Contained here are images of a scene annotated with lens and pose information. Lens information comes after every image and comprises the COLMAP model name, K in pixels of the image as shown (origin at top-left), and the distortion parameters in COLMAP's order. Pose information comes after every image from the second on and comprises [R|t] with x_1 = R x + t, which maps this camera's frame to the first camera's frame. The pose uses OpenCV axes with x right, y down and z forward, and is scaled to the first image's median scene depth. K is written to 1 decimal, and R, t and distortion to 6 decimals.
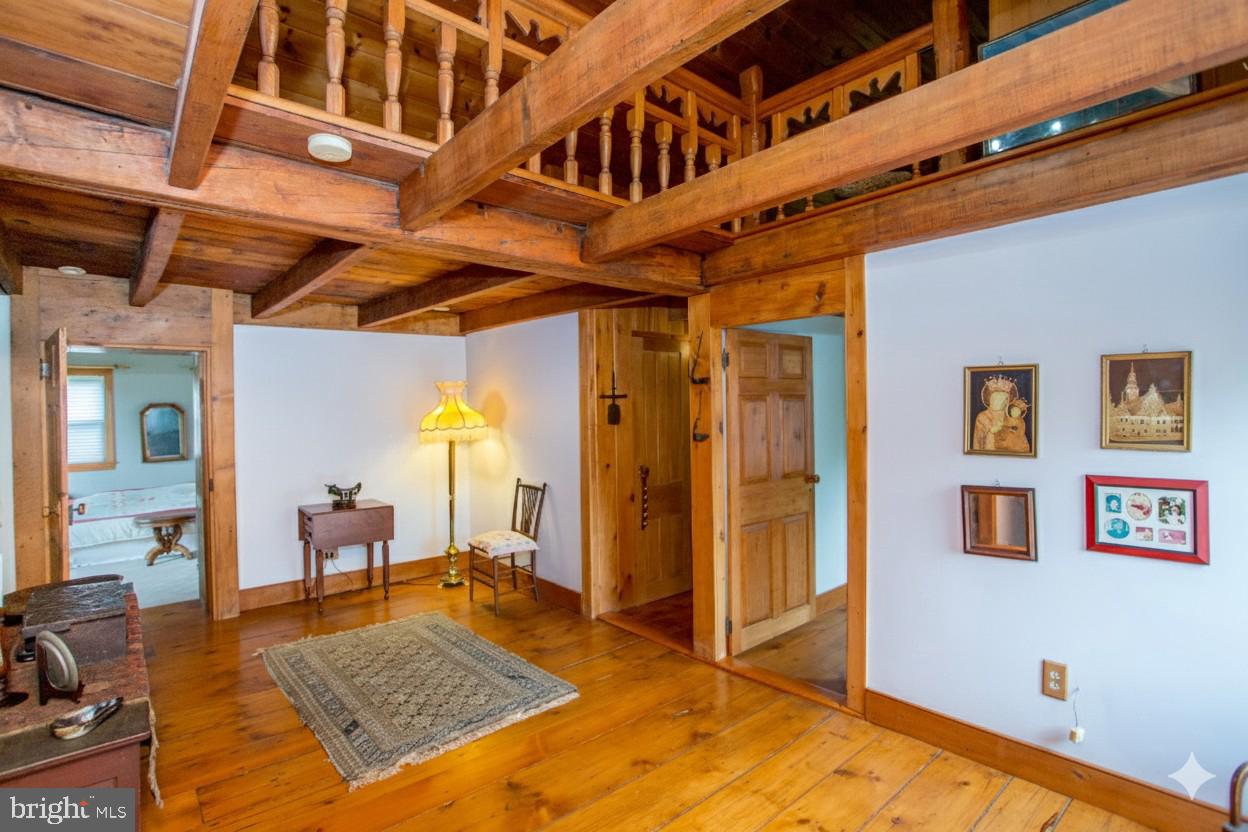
lens RADIAL K [[605.7, 0, 619.9], [0, 605.7, 413.5], [0, 0, 1]] dist [-0.020159, 0.000208]
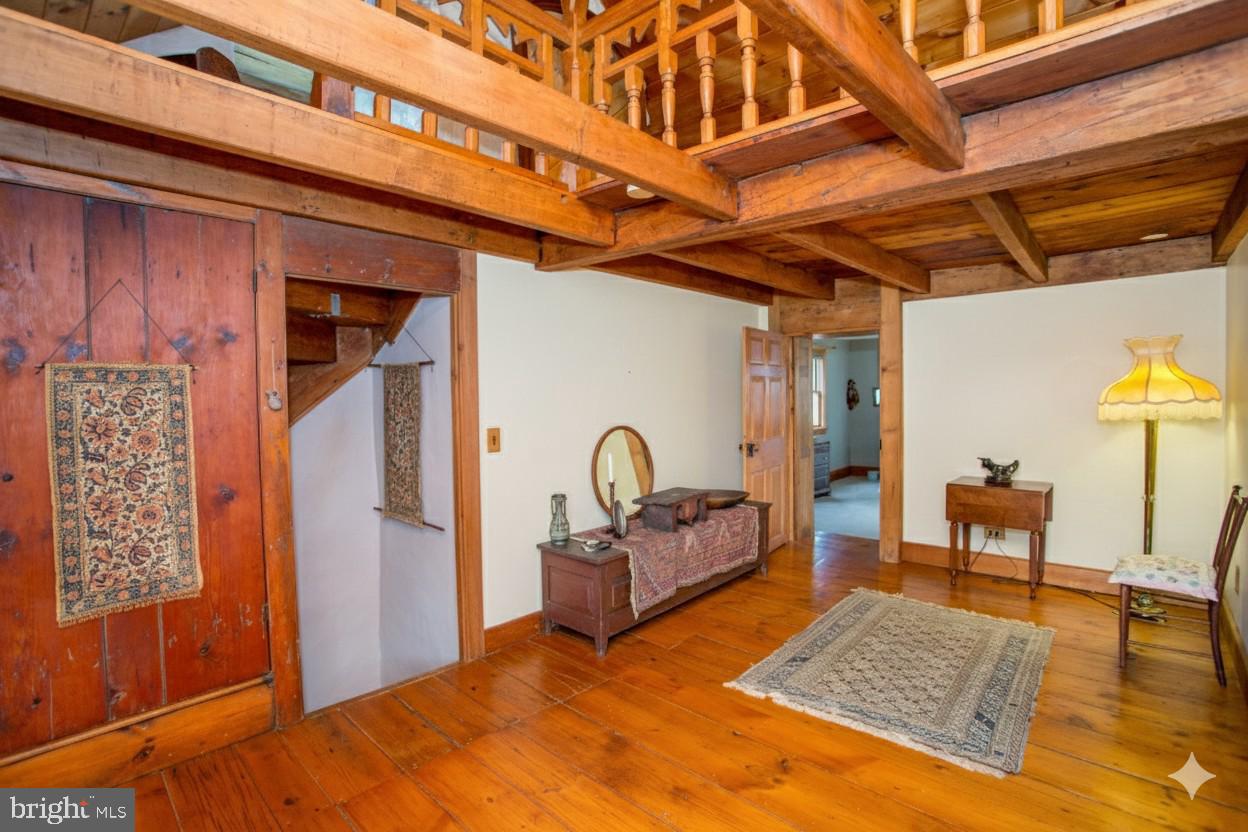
lens RADIAL K [[605.7, 0, 621.2], [0, 605.7, 419.2], [0, 0, 1]] dist [-0.020159, 0.000208]
pose [[0.127907, 0.055023, -0.990259, 0.409092], [0.006497, 0.998392, 0.056315, 0.000678], [0.991765, -0.013637, 0.127344, 0.347470]]
